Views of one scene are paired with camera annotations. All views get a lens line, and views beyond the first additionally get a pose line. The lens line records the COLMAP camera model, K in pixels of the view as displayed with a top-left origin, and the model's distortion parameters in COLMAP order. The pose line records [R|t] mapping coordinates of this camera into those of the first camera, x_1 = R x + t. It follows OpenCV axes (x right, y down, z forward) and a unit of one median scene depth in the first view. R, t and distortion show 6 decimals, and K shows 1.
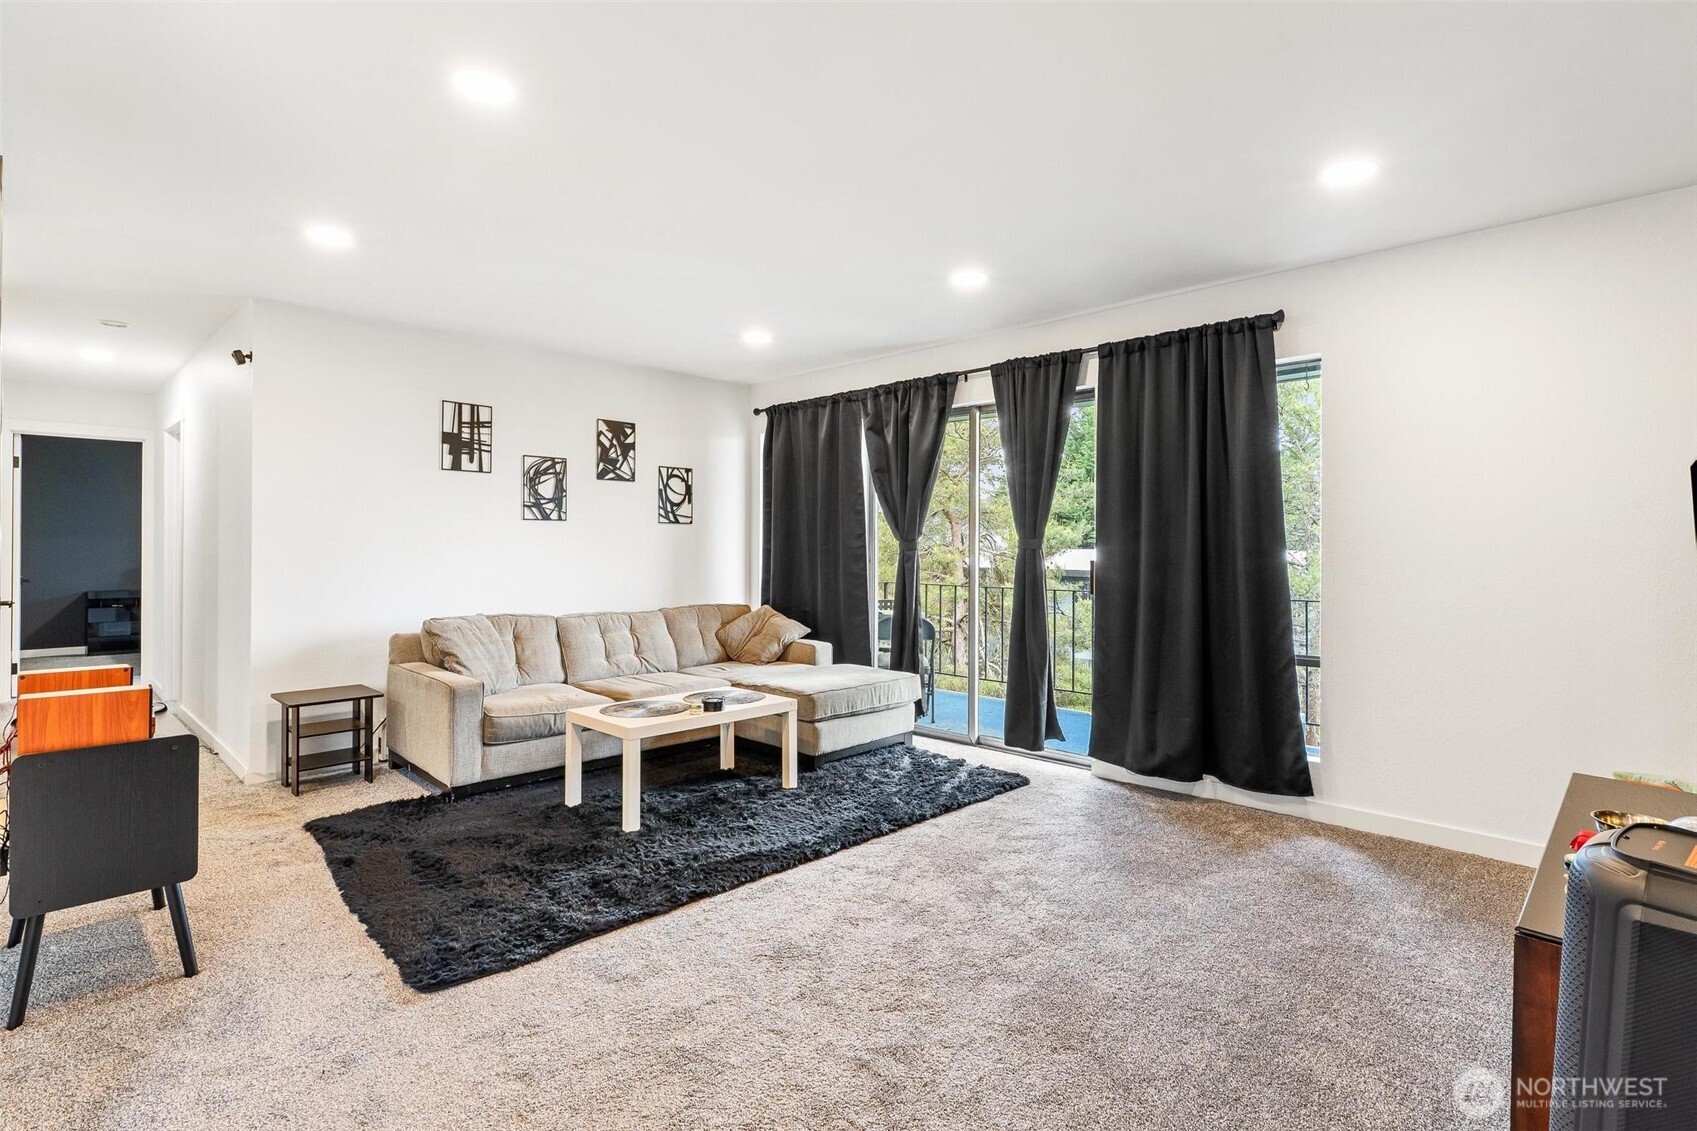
lens RADIAL K [[813.0, 0, 866.5], [0, 813.0, 552.1], [0, 0, 1]] dist [0.000690, 0.001273]
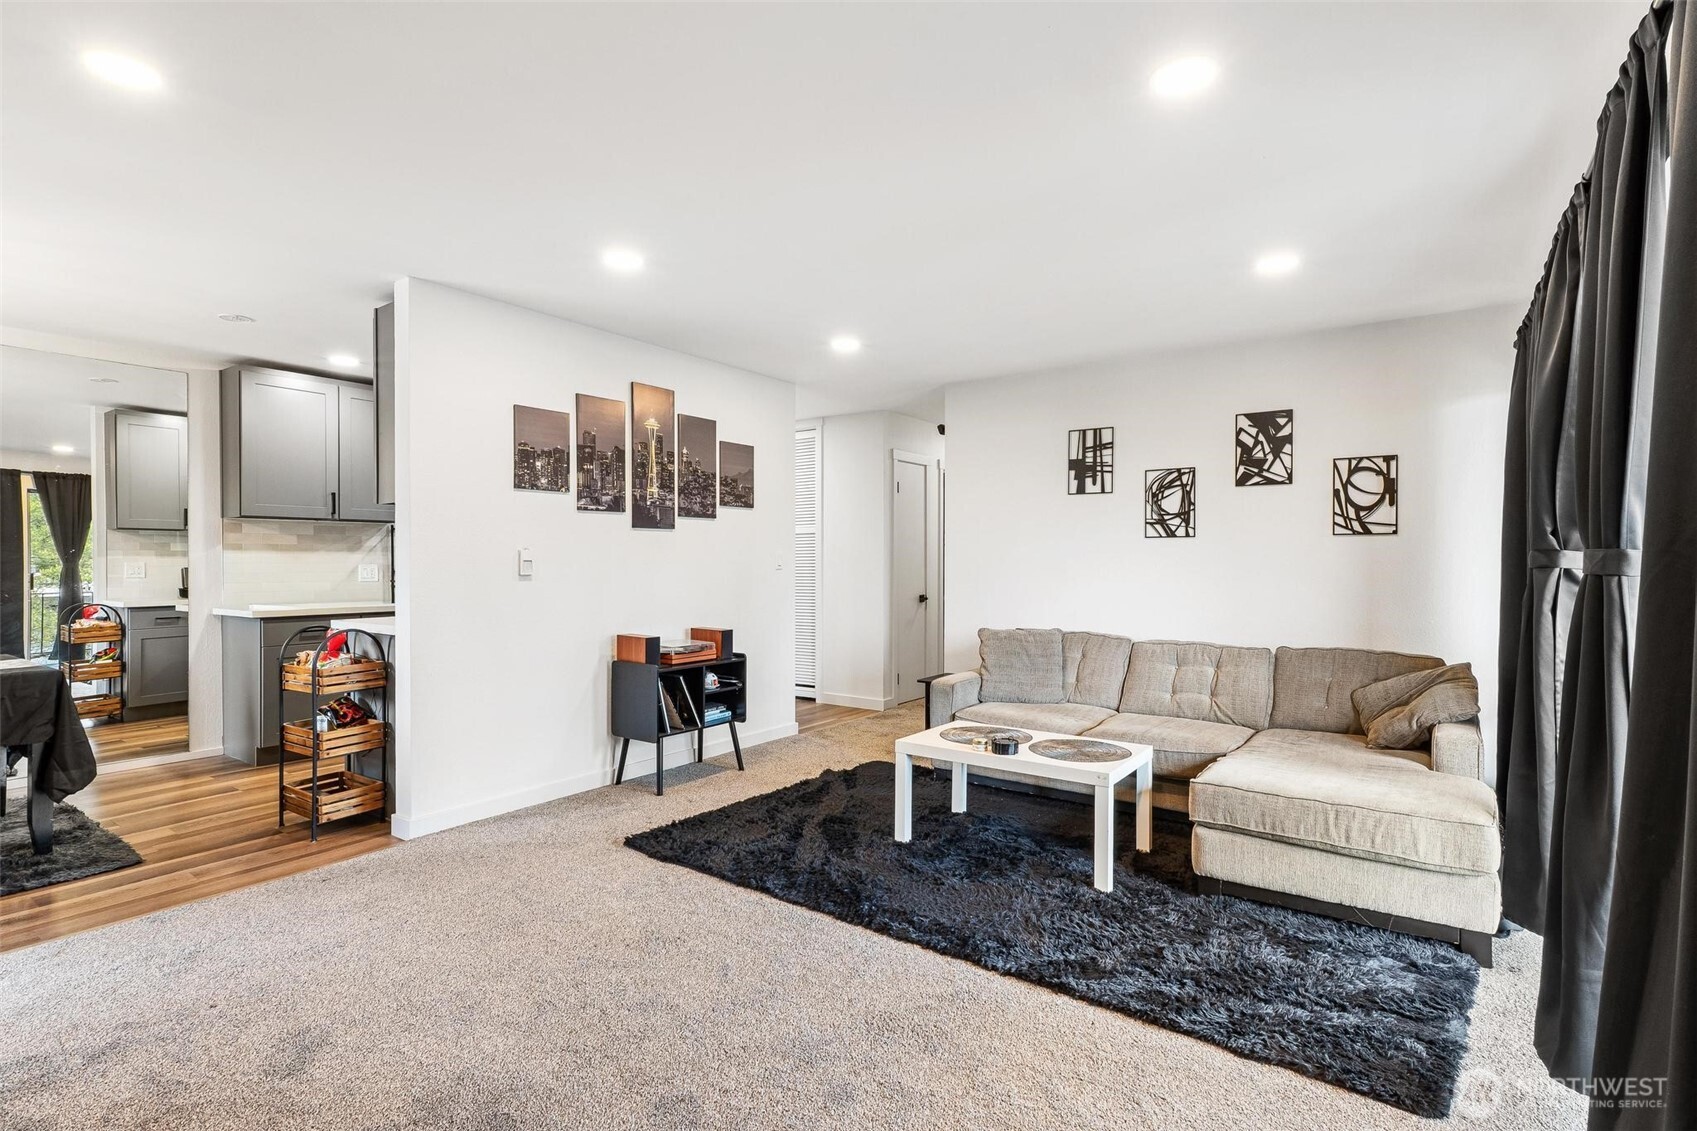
lens RADIAL K [[813.0, 0, 856.9], [0, 813.0, 578.1], [0, 0, 1]] dist [0.000690, 0.001273]
pose [[0.154574, 0.022625, -0.987722, 0.446992], [-0.007084, 0.999737, 0.021792, -0.009867], [0.987956, 0.003629, 0.154693, 0.482510]]
